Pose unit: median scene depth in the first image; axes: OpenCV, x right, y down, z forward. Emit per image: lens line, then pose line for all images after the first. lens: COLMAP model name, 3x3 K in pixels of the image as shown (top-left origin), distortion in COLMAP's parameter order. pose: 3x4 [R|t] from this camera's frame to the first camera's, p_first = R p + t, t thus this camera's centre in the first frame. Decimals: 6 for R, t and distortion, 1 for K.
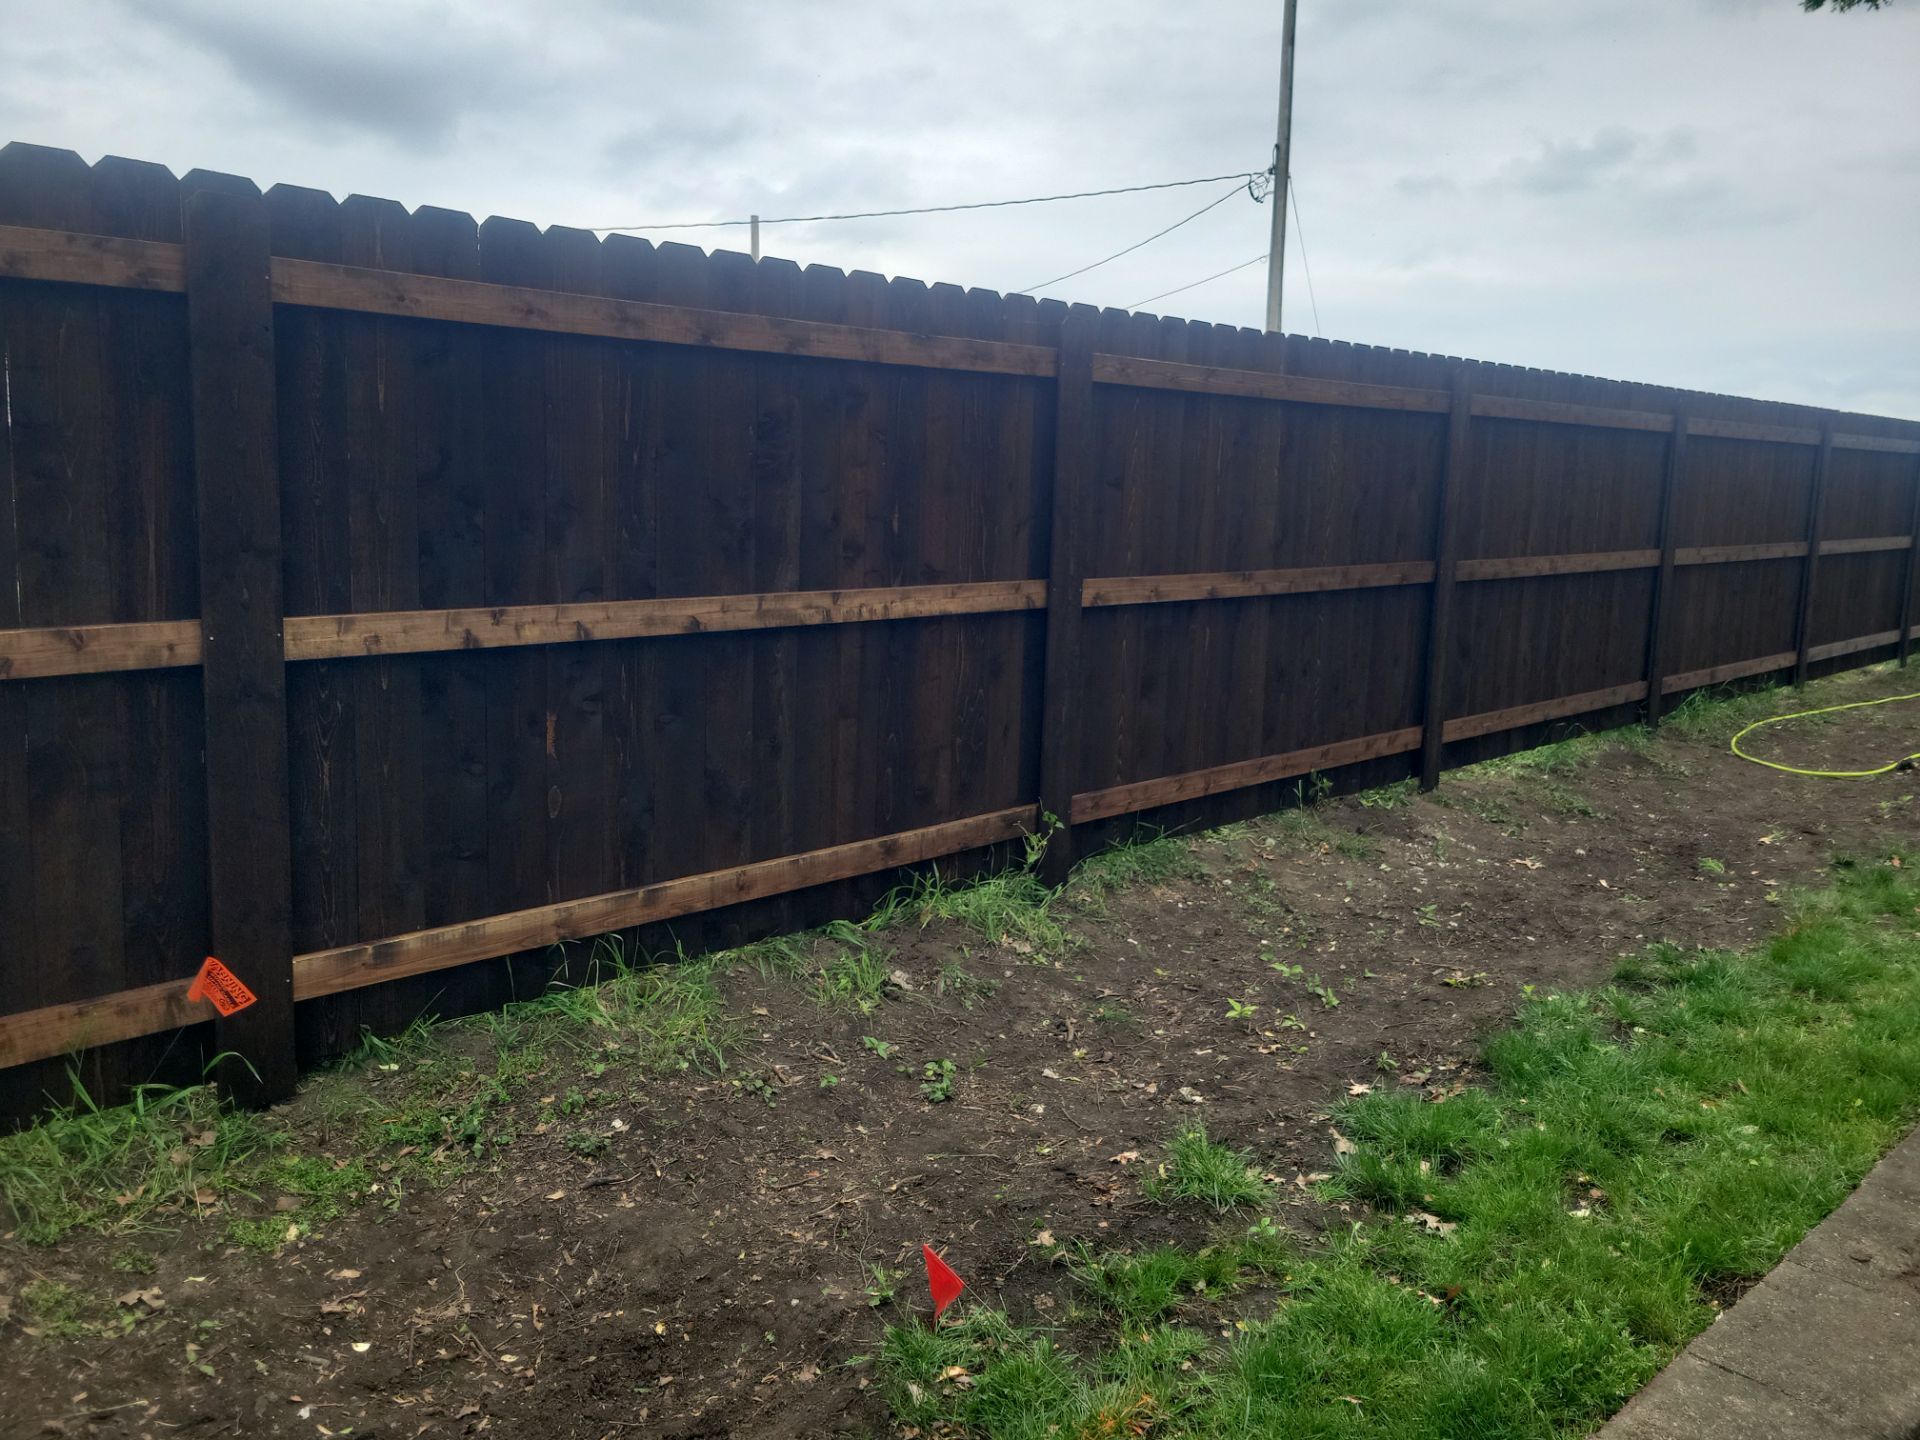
lens RADIAL K [[1448.8, 0, 961.8], [0, 1448.8, 725.5], [0, 0, 1]] dist [0.059711, -0.035654]
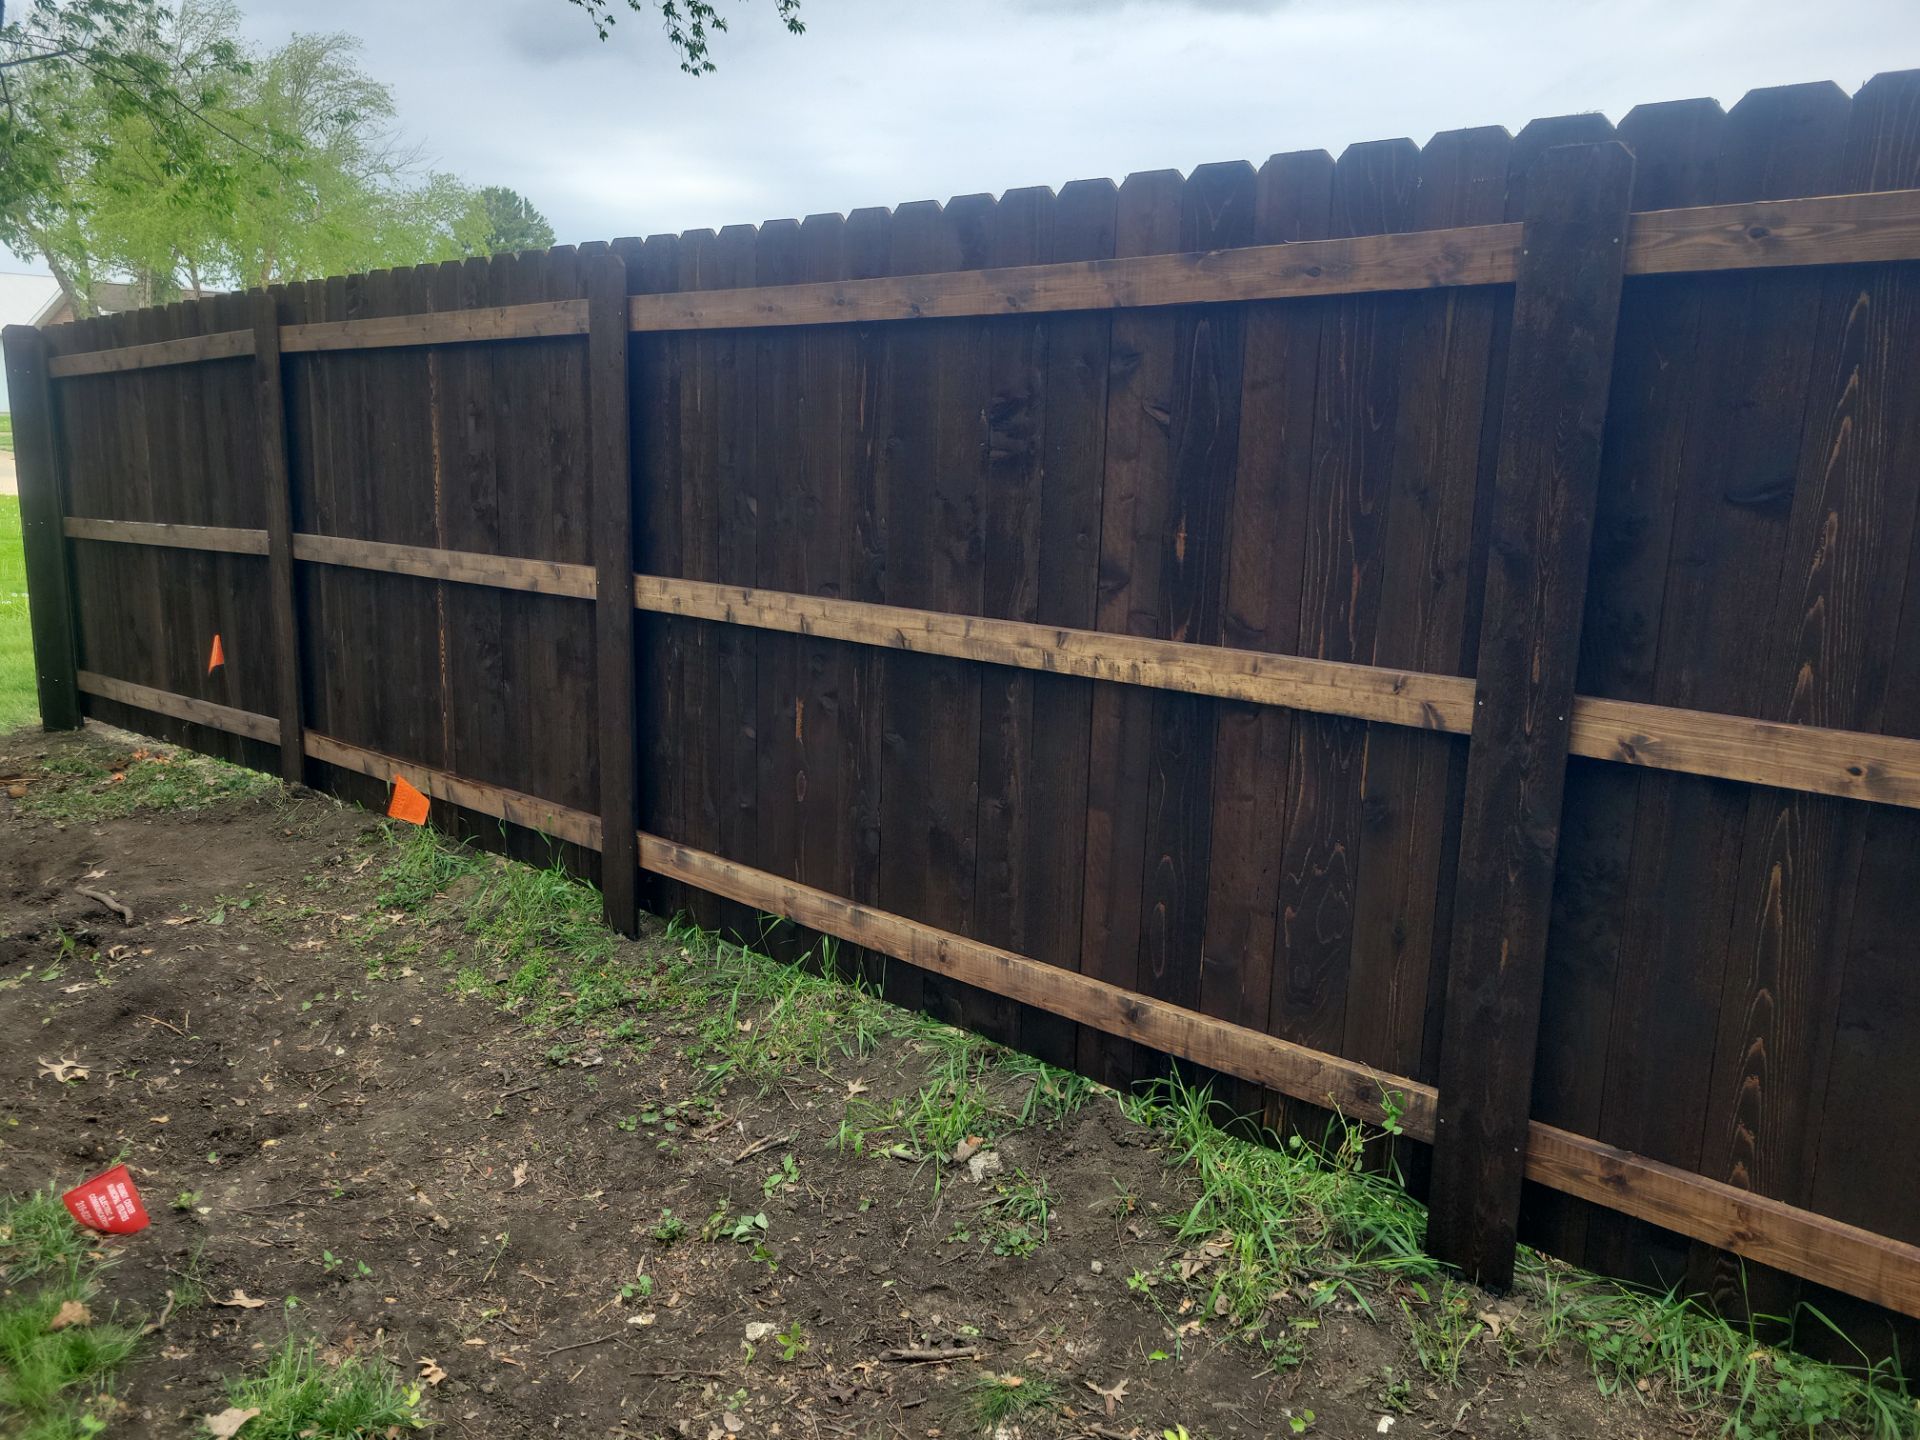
lens RADIAL K [[1506.0, 0, 960.0], [0, 1506.0, 721.9], [0, 0, 1]] dist [0.032011, -0.007910]
pose [[0.050480, 0.190197, -0.980447, 0.675657], [-0.165714, 0.969686, 0.179577, -0.178906], [0.984881, 0.153409, 0.080468, 0.911387]]
